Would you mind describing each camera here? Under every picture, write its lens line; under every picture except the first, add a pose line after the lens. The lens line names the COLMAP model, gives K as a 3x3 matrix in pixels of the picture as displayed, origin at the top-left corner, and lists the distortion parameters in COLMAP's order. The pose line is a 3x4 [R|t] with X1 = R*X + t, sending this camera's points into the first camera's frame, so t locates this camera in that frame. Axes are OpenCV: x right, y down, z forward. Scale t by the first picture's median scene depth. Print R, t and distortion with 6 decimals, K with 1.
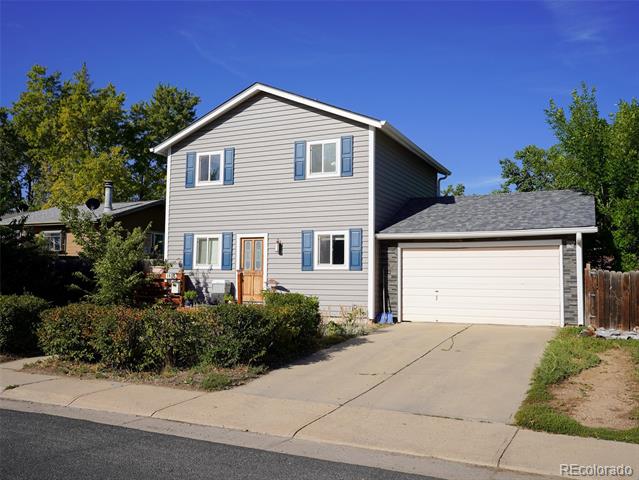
lens RADIAL K [[542.0, 0, 319.7], [0, 542.0, 240.3], [0, 0, 1]] dist [-0.082788, 0.001423]
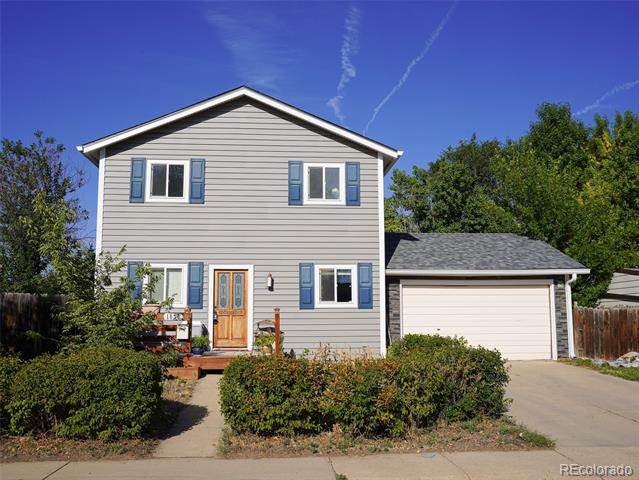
lens RADIAL K [[562.4, 0, 319.3], [0, 562.4, 254.1], [0, 0, 1]] dist [-0.060137, -0.002709]
pose [[0.880623, 0.041873, 0.471964, -0.436881], [-0.022307, 0.998647, -0.046979, 0.009446], [-0.473292, 0.030843, 0.880365, 0.188365]]
